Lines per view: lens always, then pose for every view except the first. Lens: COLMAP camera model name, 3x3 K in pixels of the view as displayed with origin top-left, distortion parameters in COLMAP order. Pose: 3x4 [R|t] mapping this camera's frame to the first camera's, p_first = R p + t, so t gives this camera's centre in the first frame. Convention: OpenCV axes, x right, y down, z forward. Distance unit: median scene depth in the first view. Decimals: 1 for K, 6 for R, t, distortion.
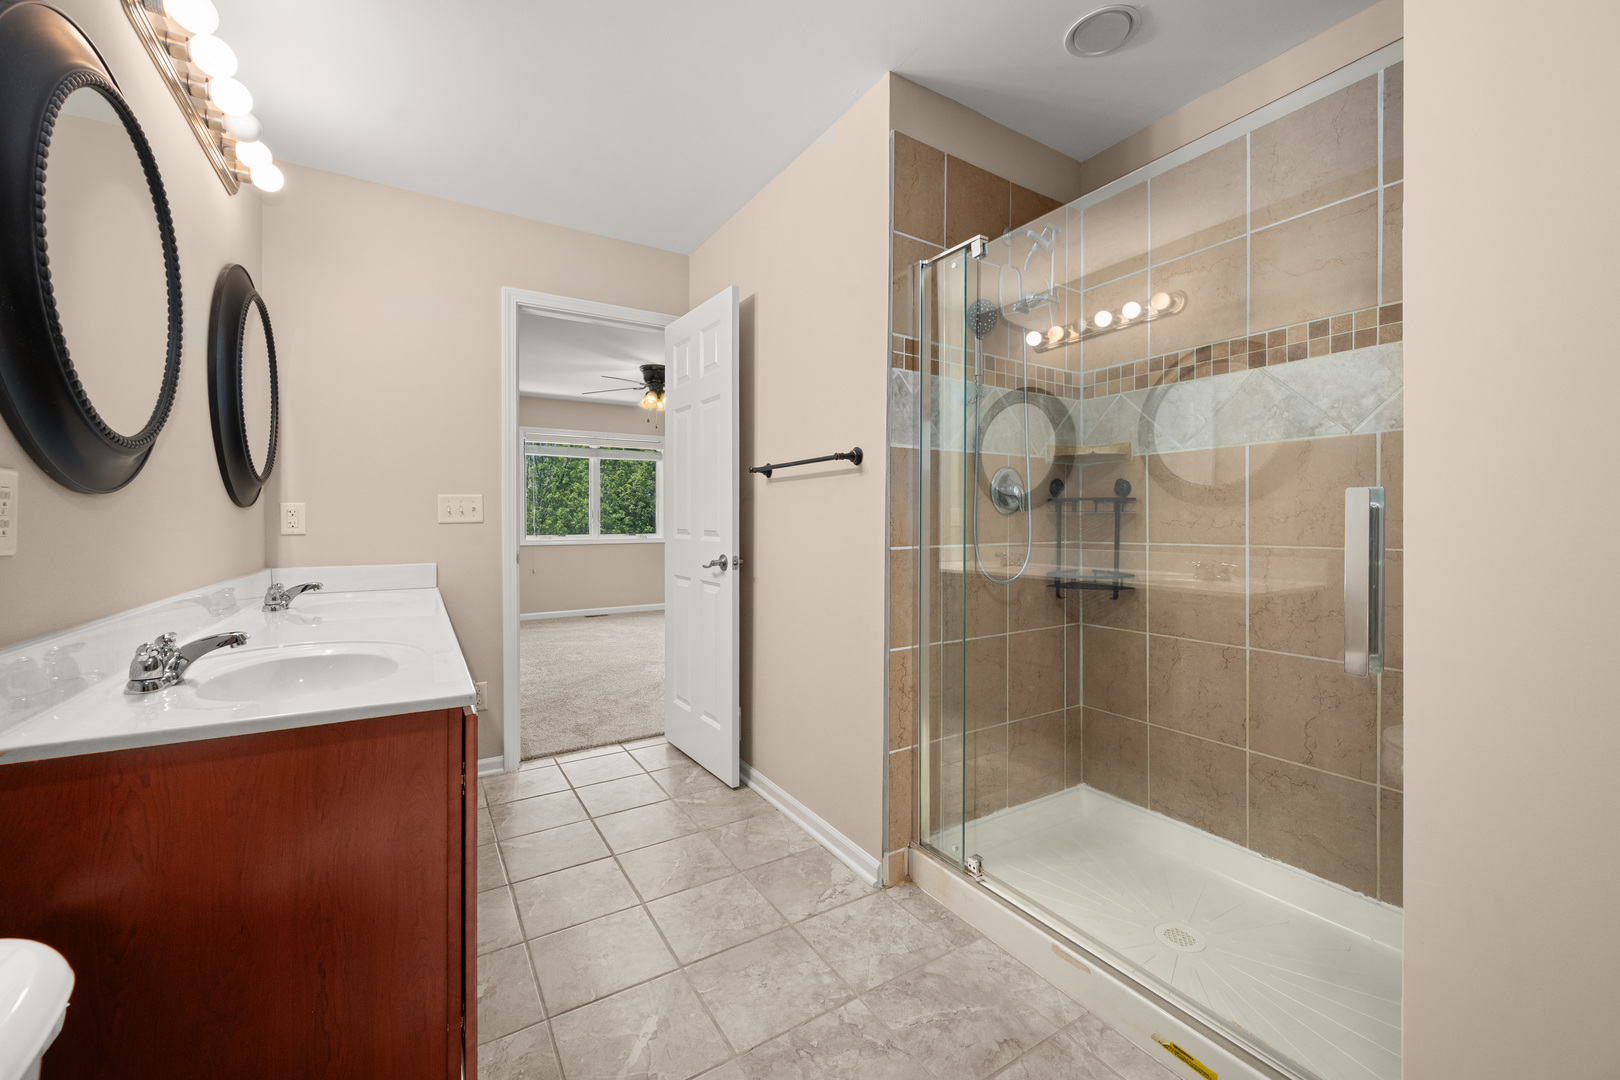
lens RADIAL K [[642.9, 0, 813.8], [0, 642.9, 528.6], [0, 0, 1]] dist [-0.001789, -0.000004]
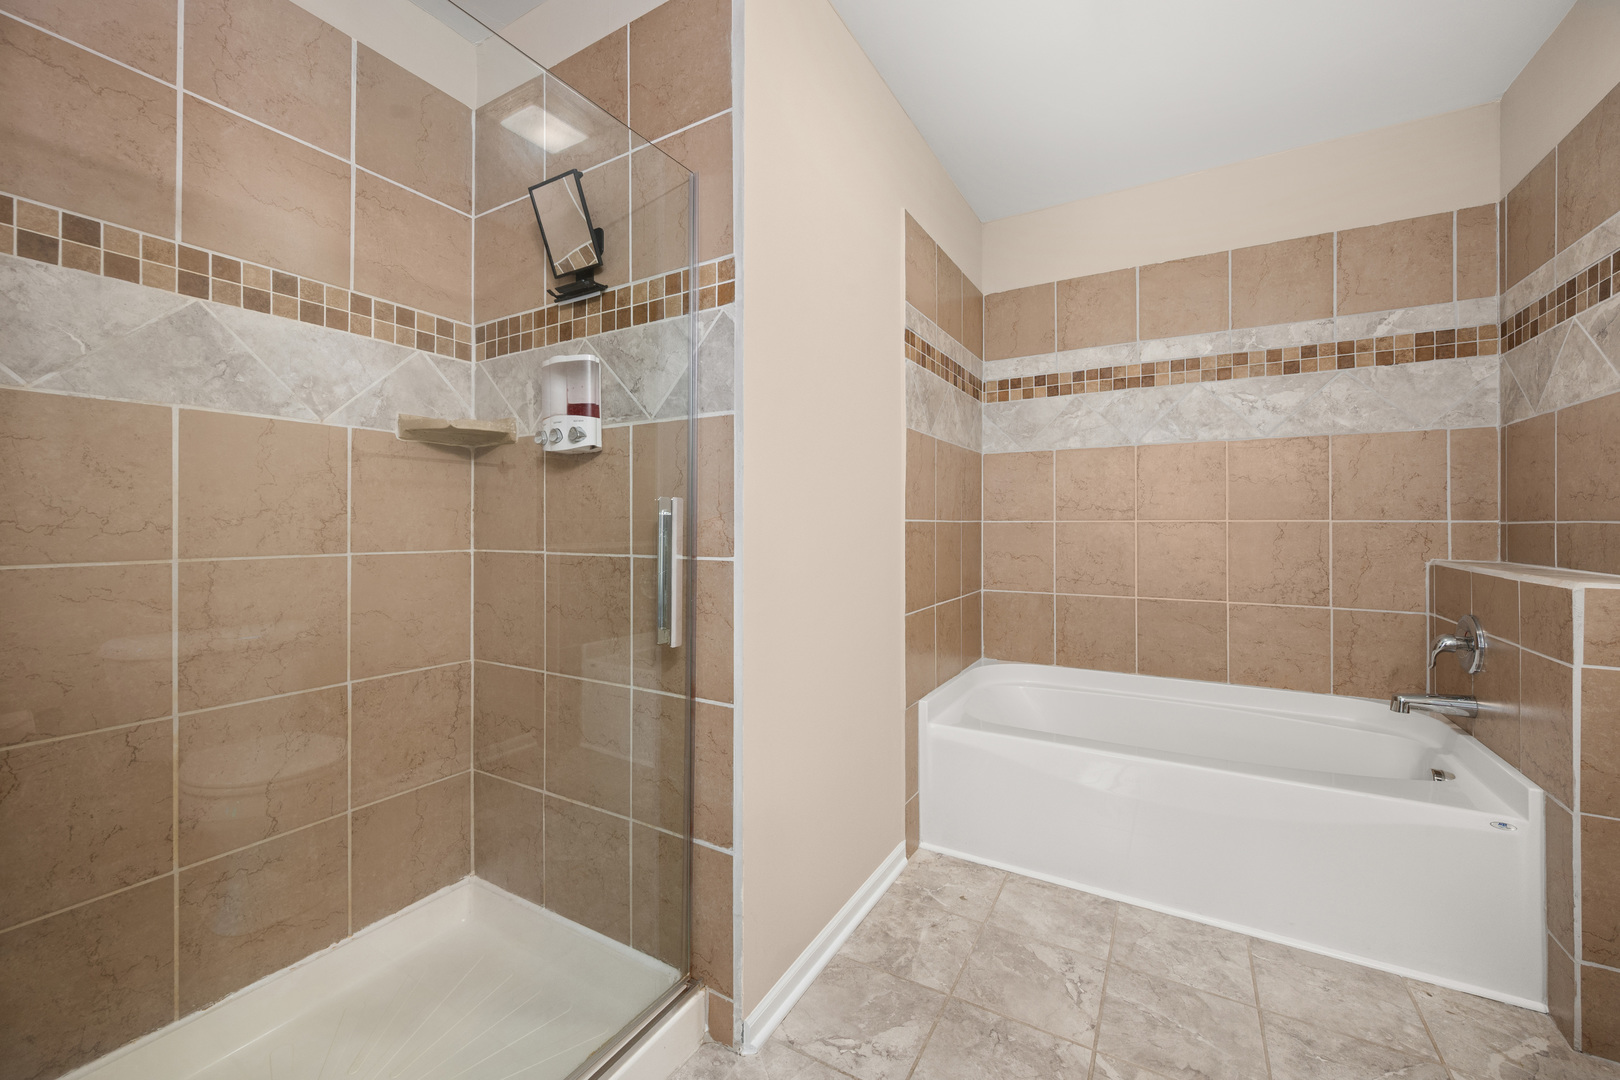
lens RADIAL K [[642.9, 0, 811.8], [0, 642.9, 524.3], [0, 0, 1]] dist [-0.001789, -0.000004]
pose [[-0.472045, 0.003063, 0.881569, -0.244898], [0.009194, 0.999957, 0.001449, -0.005693], [-0.881527, 0.008789, -0.472052, 0.850054]]
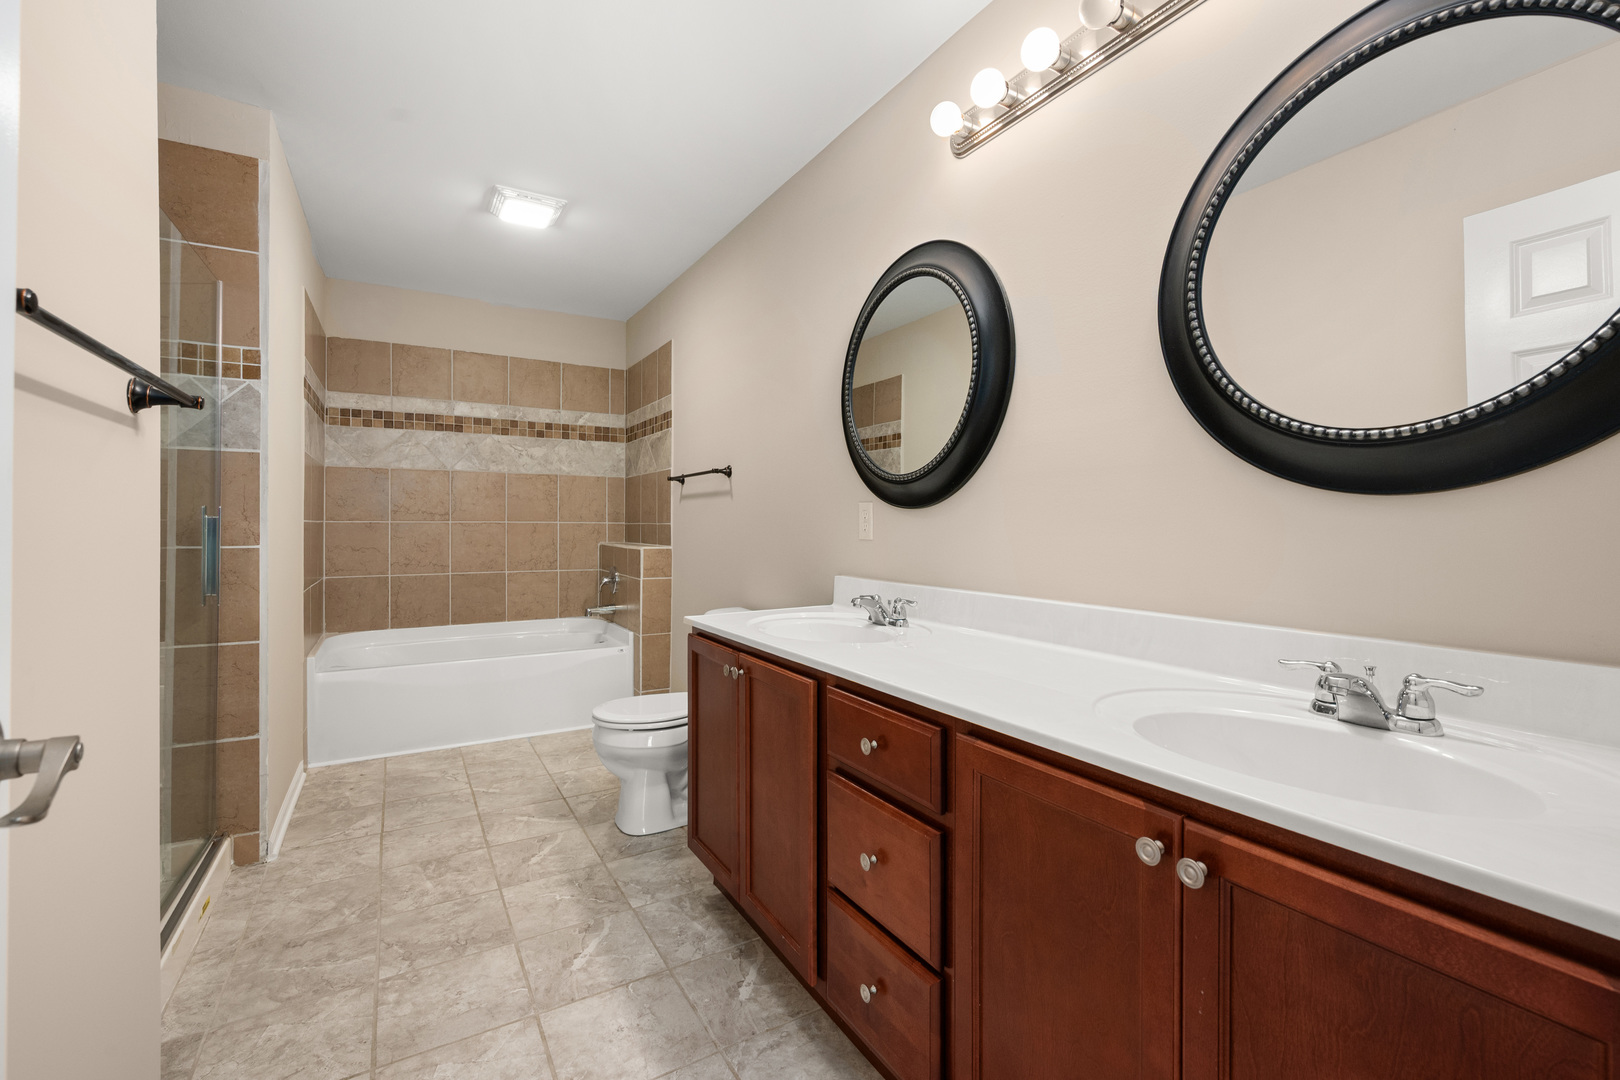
lens RADIAL K [[699.4, 0, 800.1], [0, 699.4, 515.0], [0, 0, 1]] dist [0.001114, -0.000025]
pose [[-0.999385, 0.000971, 0.035046, -0.584861], [0.000815, 0.999990, -0.004457, -0.016369], [-0.035050, -0.004426, -0.999376, 1.886562]]
